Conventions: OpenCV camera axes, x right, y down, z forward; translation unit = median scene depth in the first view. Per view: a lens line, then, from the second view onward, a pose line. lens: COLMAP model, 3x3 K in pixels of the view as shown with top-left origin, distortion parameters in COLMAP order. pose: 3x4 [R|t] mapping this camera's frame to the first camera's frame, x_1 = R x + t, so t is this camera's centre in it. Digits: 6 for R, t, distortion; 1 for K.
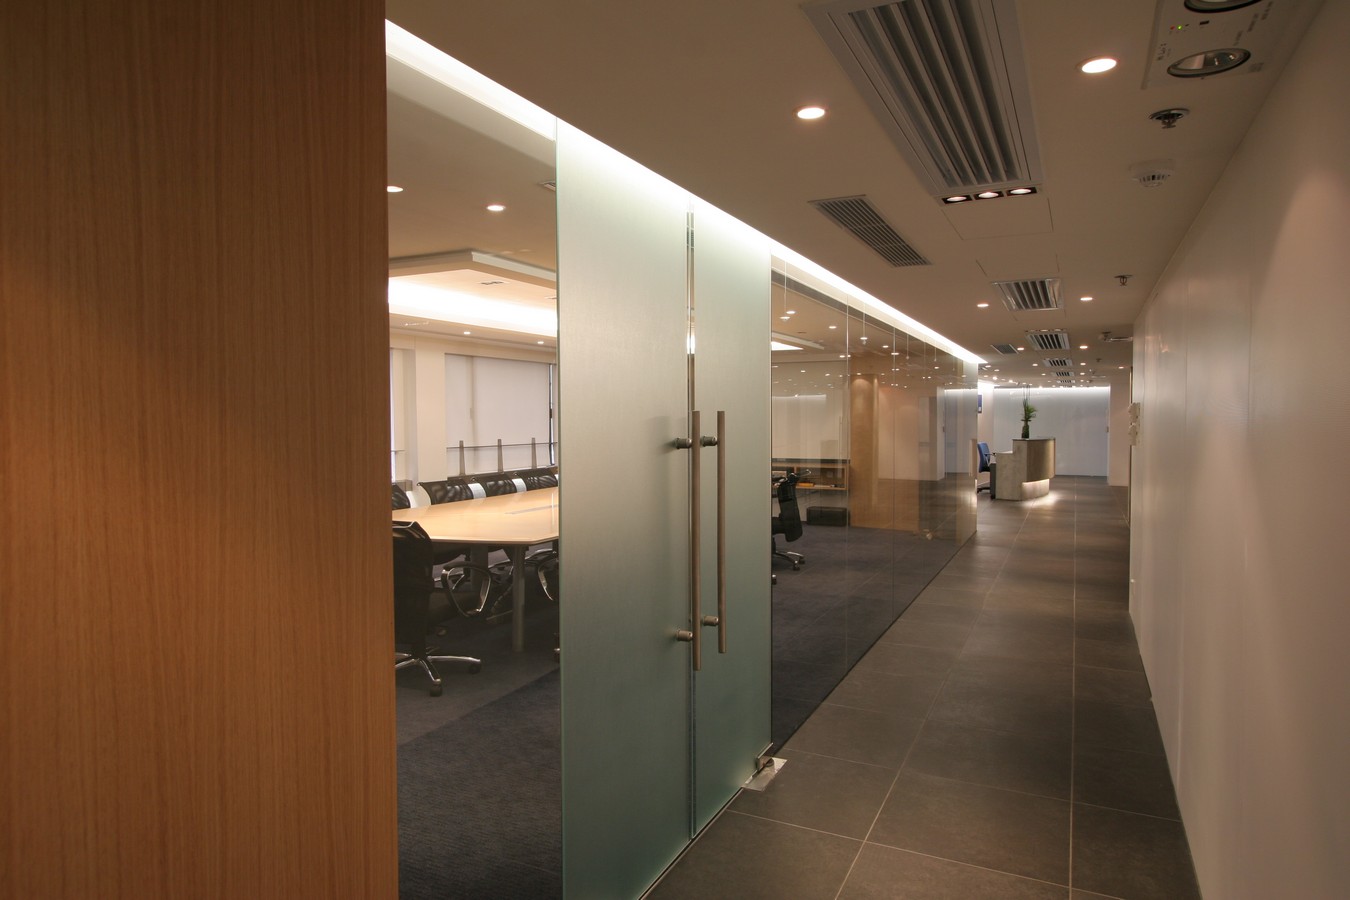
lens RADIAL K [[824.0, 0, 675.0], [0, 824.0, 450.0], [0, 0, 1]] dist [-0.000620, -0.000090]
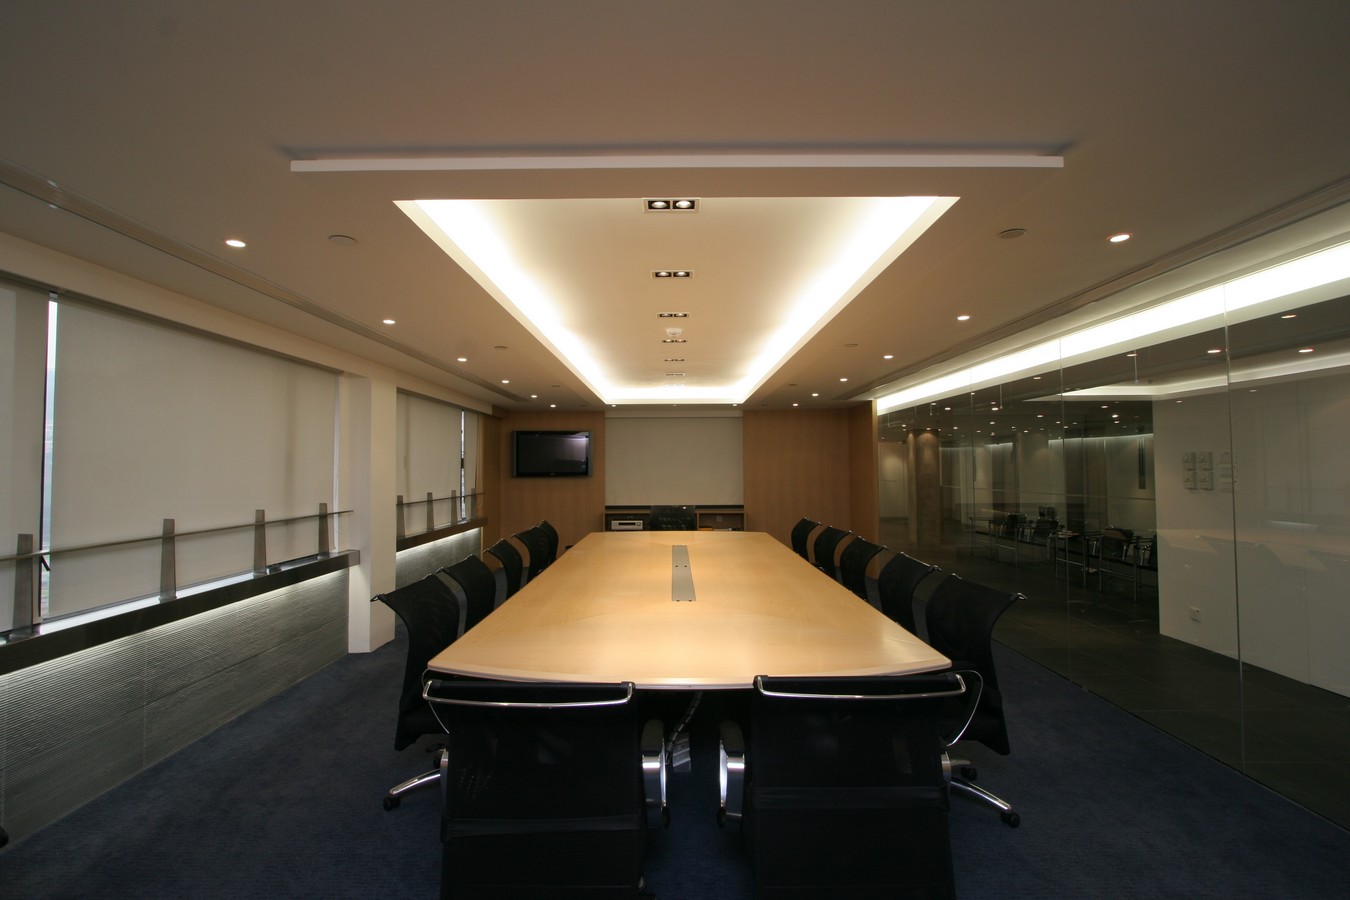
lens RADIAL K [[619.2, 0, 675.4], [0, 619.2, 445.2], [0, 0, 1]] dist [-0.003891, 0.001072]
pose [[0.900066, 0.013773, 0.435537, -0.275146], [0.021684, 0.996846, -0.076336, -0.008373], [-0.435215, 0.078151, 0.896928, 0.325400]]
